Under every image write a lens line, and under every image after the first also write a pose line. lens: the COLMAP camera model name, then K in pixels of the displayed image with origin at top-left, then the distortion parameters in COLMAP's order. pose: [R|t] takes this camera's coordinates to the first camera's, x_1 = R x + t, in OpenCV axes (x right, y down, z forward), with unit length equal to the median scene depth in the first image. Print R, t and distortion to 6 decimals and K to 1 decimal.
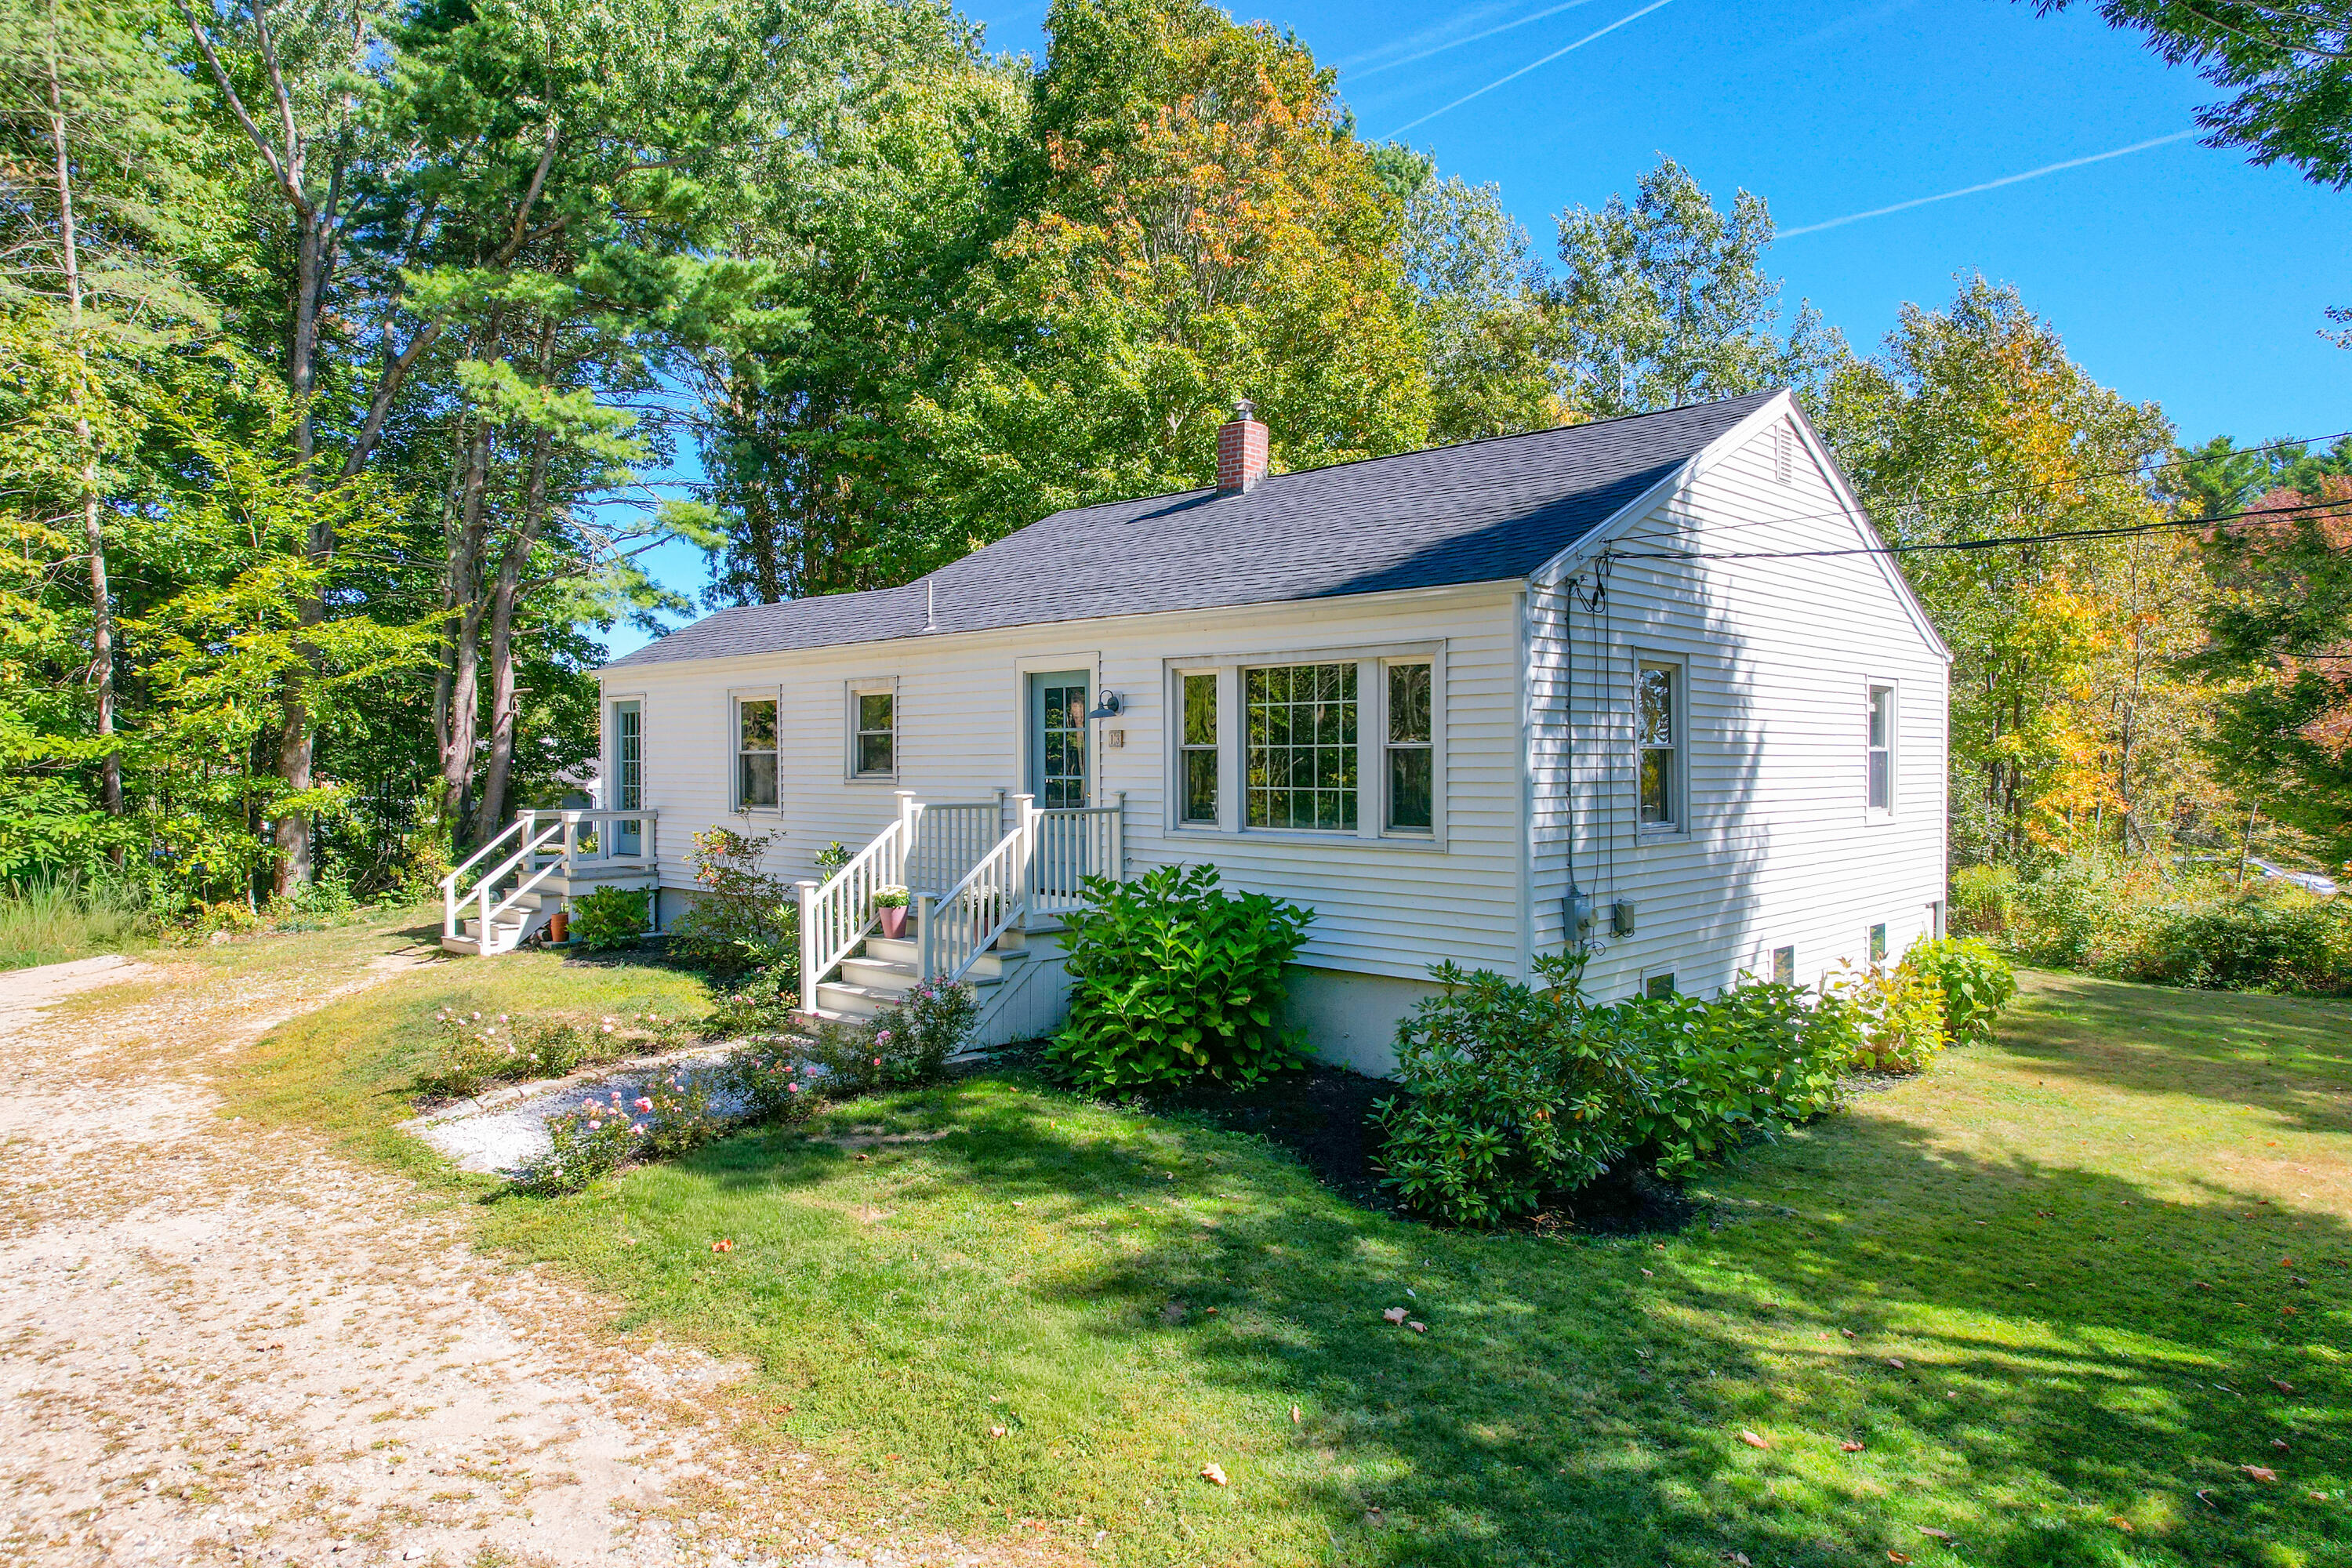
lens RADIAL K [[1493.0, 0, 1176.0], [0, 1493.0, 784.0], [0, 0, 1]] dist [-0.075477, 0.067604]
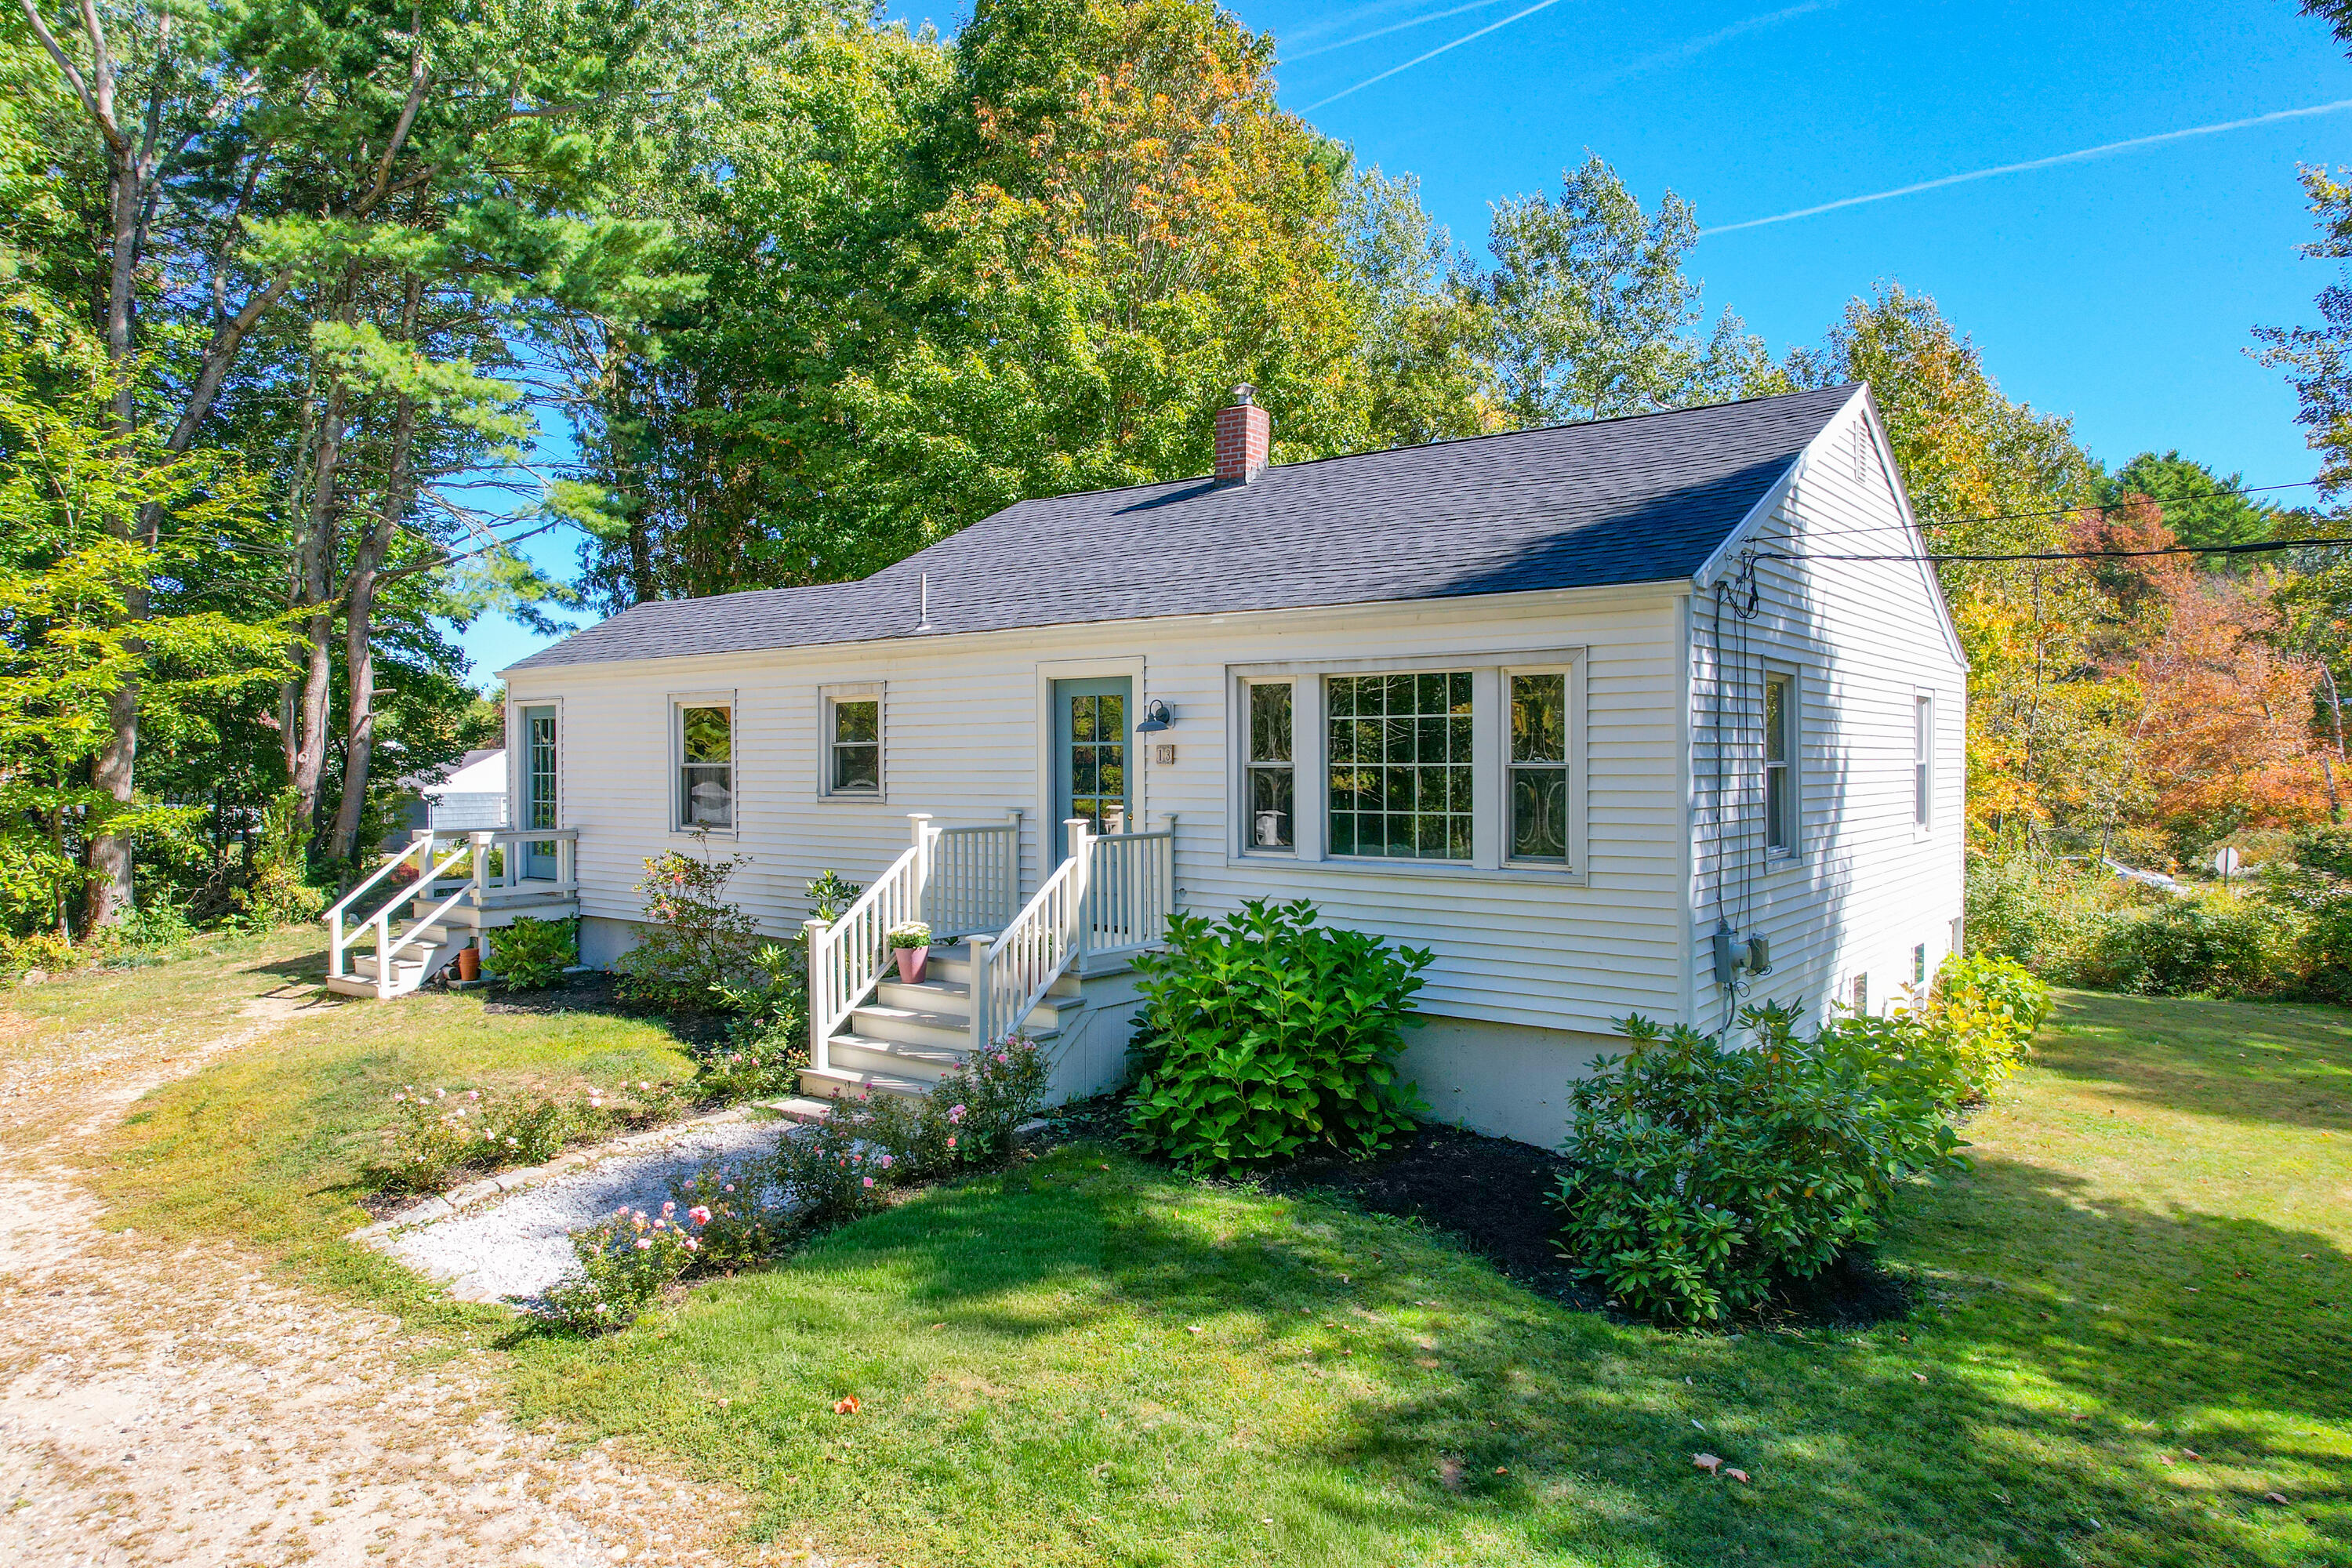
lens RADIAL K [[1493.0, 0, 1176.0], [0, 1493.0, 784.0], [0, 0, 1]] dist [-0.075477, 0.067604]
pose [[0.994051, -0.002182, 0.108894, -0.121771], [0.002136, 0.999998, 0.000541, -0.012286], [-0.108895, -0.000305, 0.994053, 0.107766]]
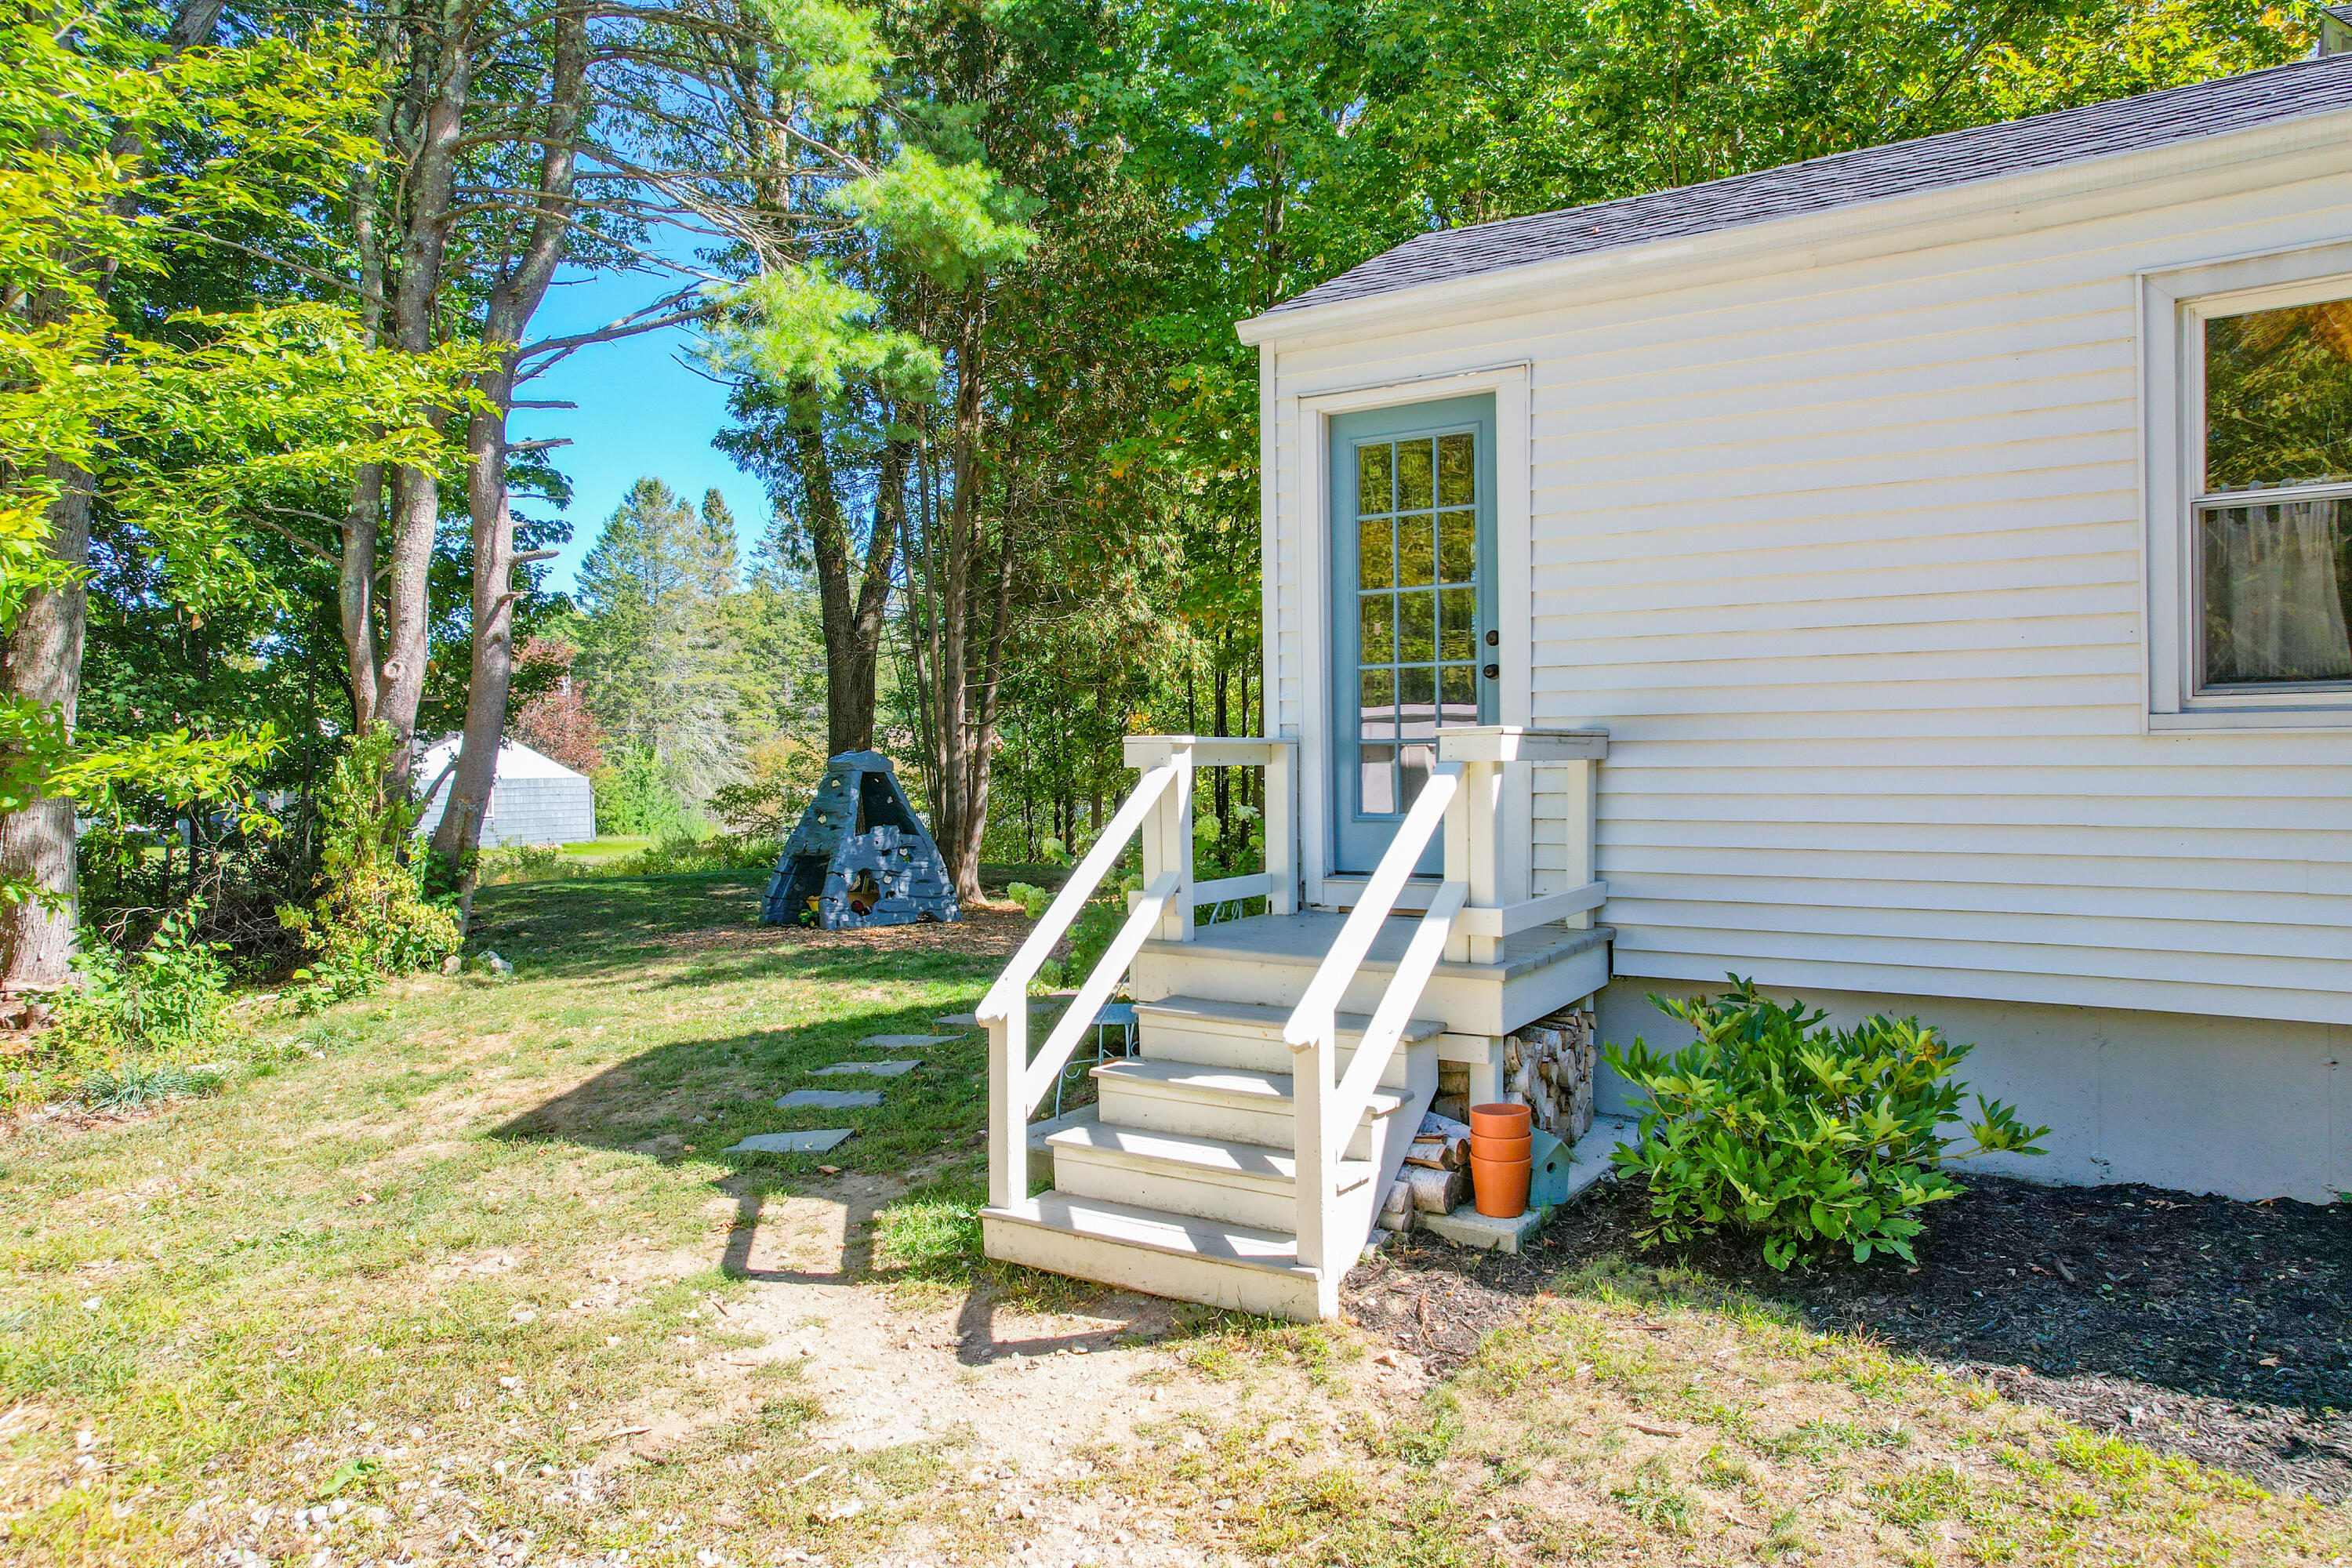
lens RADIAL K [[1493.0, 0, 1176.0], [0, 1493.0, 784.0], [0, 0, 1]] dist [-0.075477, 0.067604]
pose [[0.982406, -0.006094, 0.186659, -0.669288], [0.006454, 0.999978, -0.001322, 0.038031], [-0.186647, 0.002504, 0.982424, 0.959643]]
